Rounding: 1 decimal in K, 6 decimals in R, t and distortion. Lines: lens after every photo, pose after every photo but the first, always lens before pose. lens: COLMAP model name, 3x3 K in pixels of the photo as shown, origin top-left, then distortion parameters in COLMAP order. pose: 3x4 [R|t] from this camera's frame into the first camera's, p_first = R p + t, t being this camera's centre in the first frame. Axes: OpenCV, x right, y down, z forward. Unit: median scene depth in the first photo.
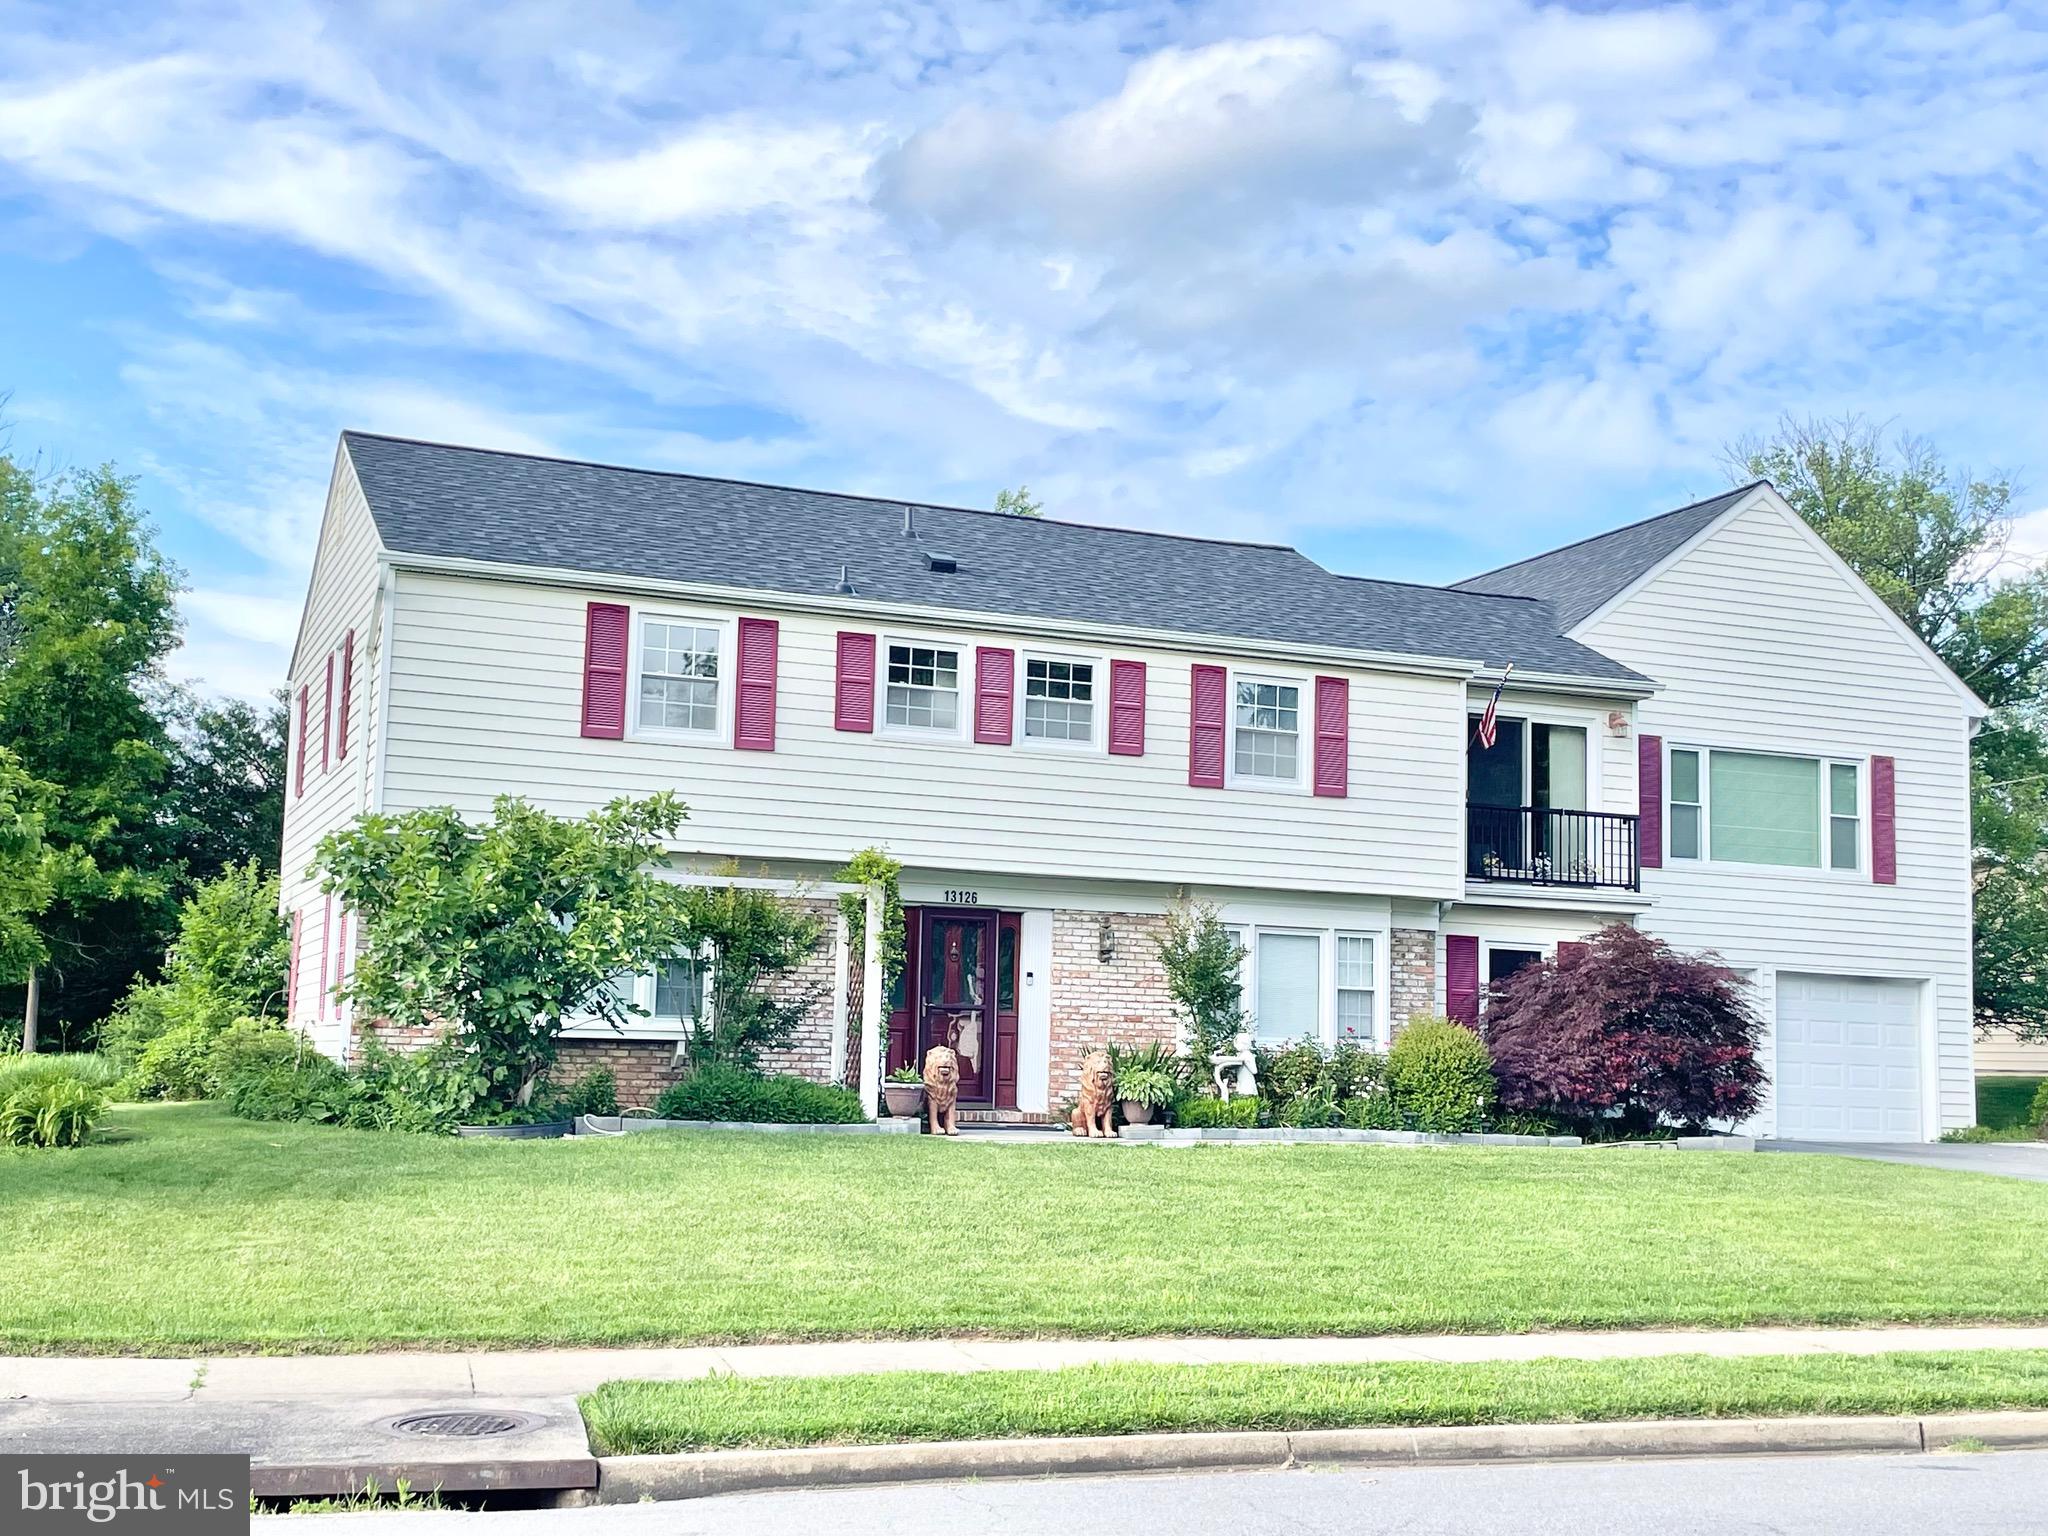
lens RADIAL K [[2448.0, 0, 1024.0], [0, 2448.0, 768.0], [0, 0, 1]] dist [0.008626, 0.007097]
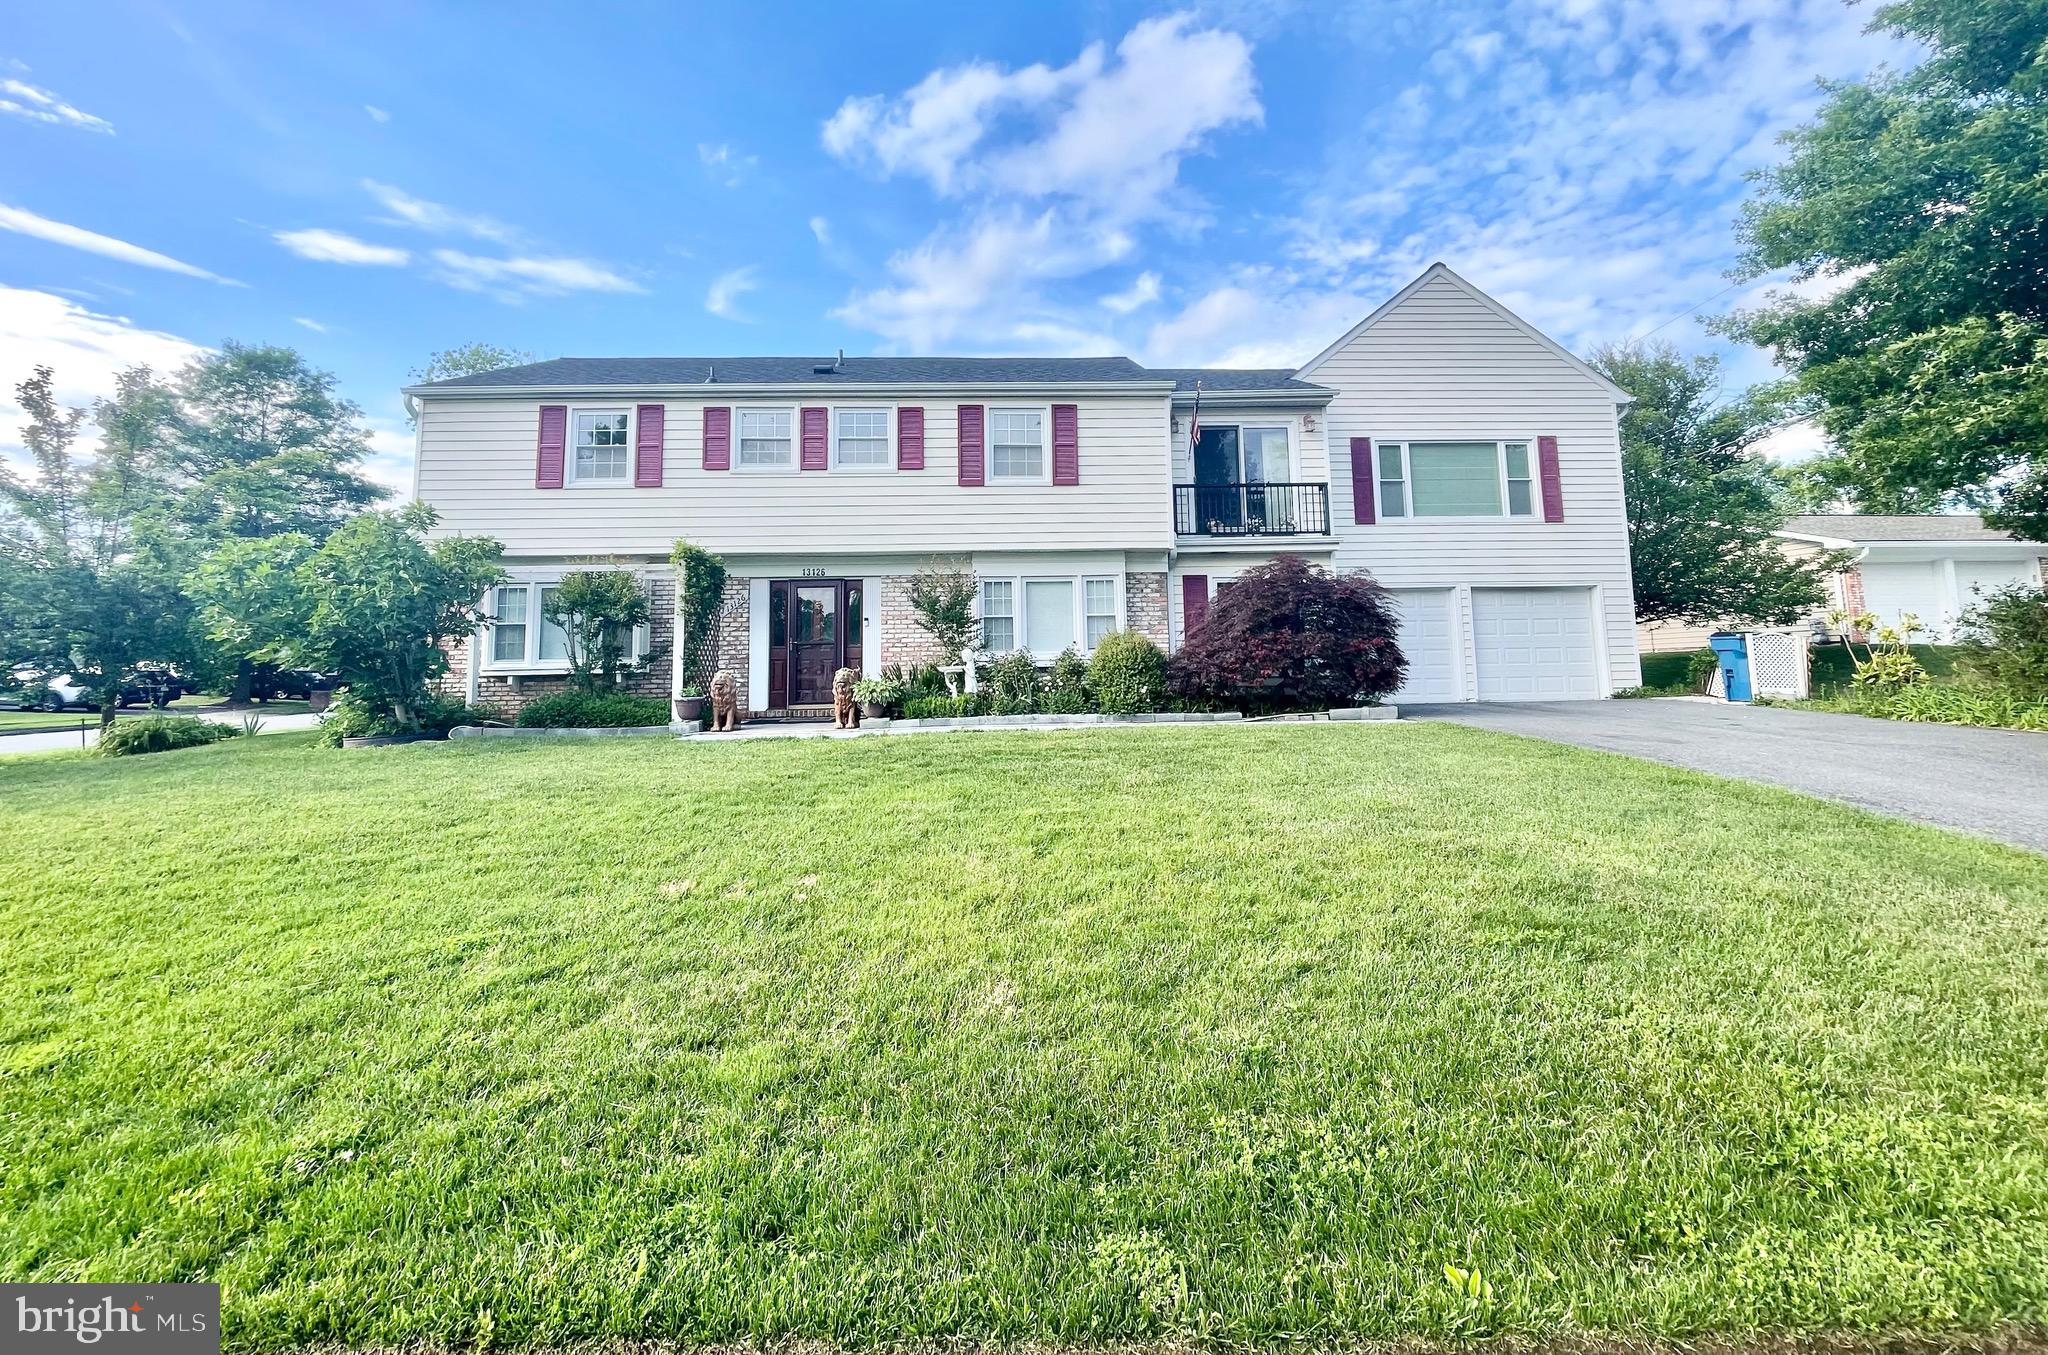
lens RADIAL K [[864.3, 0, 1025.5], [0, 864.3, 574.0], [0, 0, 1]] dist [-0.009457, -0.000035]
pose [[0.941996, -0.087527, -0.324010, 0.262469], [0.087471, 0.996058, -0.014766, 0.069616], [0.324025, -0.014432, 0.945939, 0.499520]]
